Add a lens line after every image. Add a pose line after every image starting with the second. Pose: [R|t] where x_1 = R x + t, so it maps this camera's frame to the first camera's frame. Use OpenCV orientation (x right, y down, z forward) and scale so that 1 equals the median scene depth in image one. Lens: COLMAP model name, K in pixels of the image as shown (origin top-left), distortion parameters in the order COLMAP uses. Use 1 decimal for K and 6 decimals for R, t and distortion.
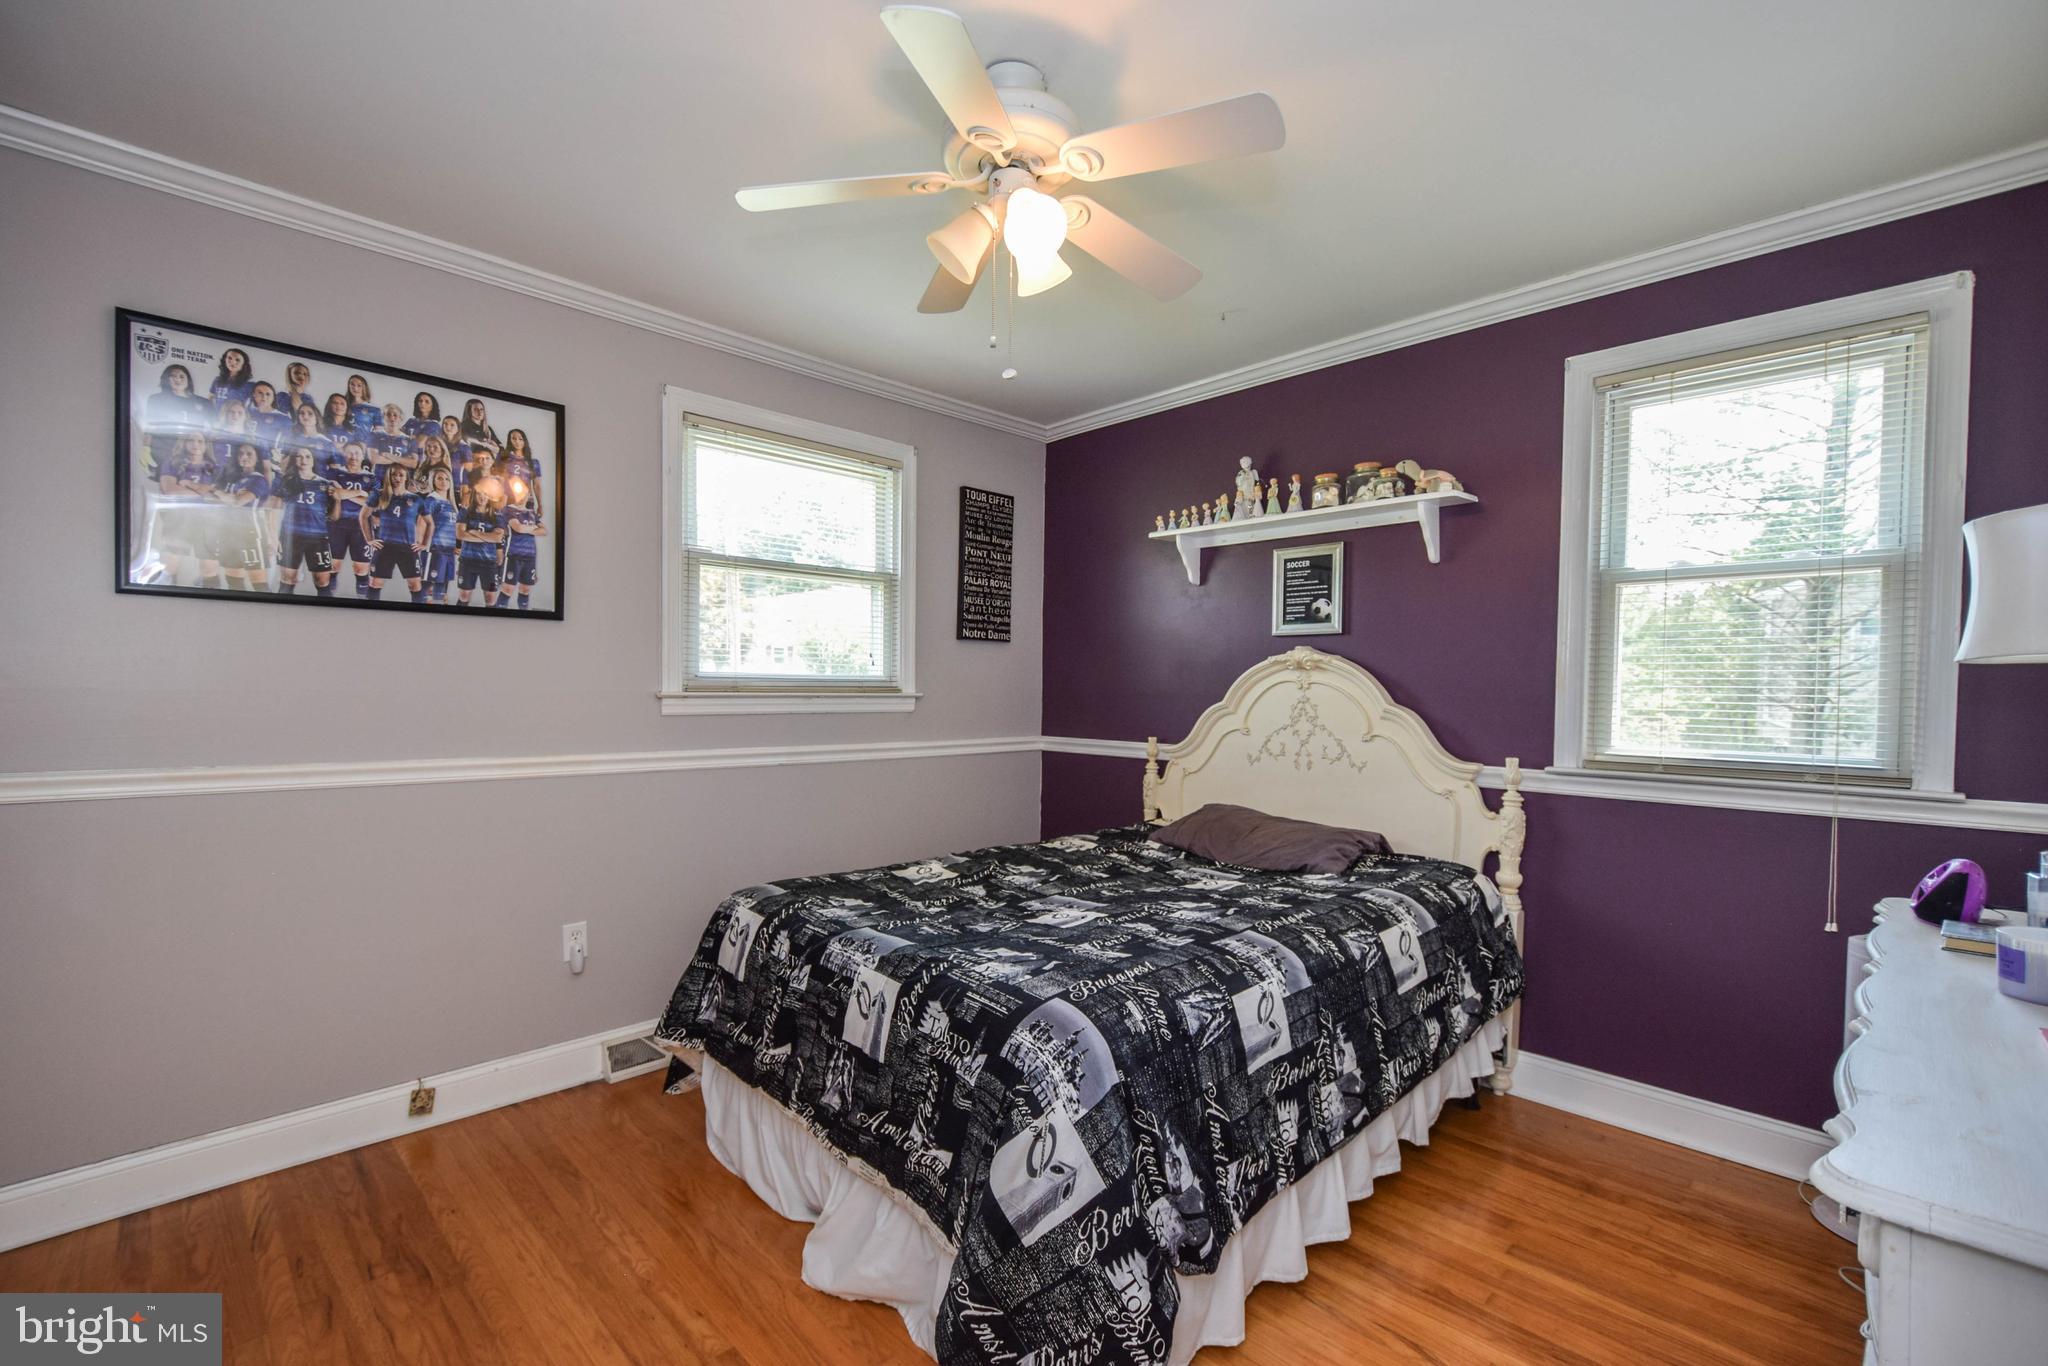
lens RADIAL K [[877.0, 0, 1024.4], [0, 877.0, 707.0], [0, 0, 1]] dist [0.001812, -0.000637]
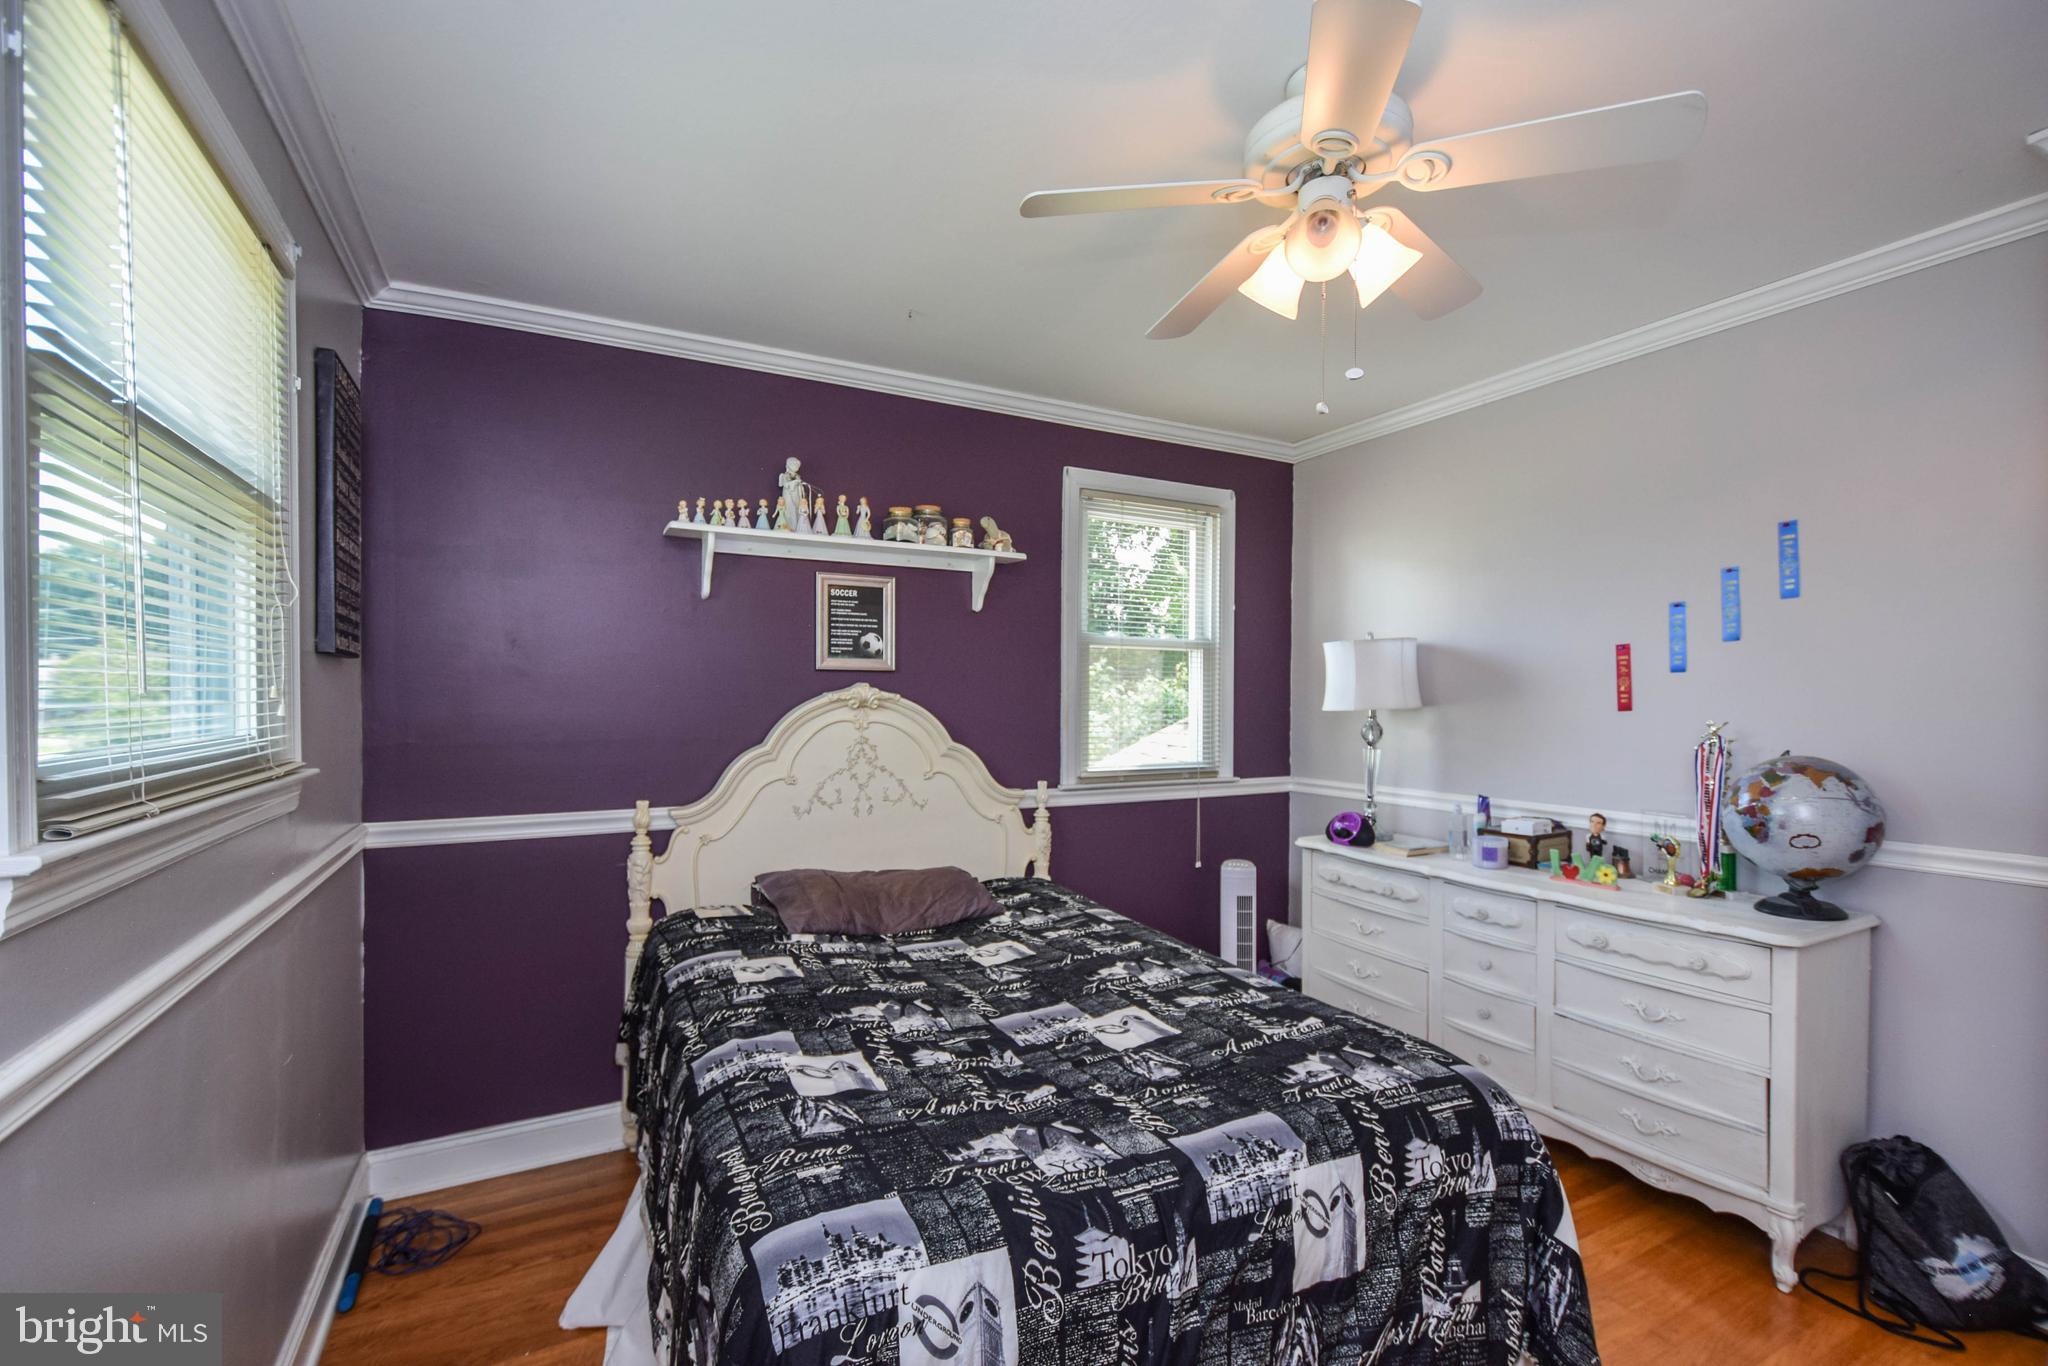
lens RADIAL K [[877.0, 0, 1024.4], [0, 877.0, 707.0], [0, 0, 1]] dist [0.001812, -0.000637]
pose [[0.302709, -0.020427, 0.952864, -0.560286], [0.022649, 0.999642, 0.014234, -0.057712], [-0.952814, 0.017272, 0.303063, 0.603176]]
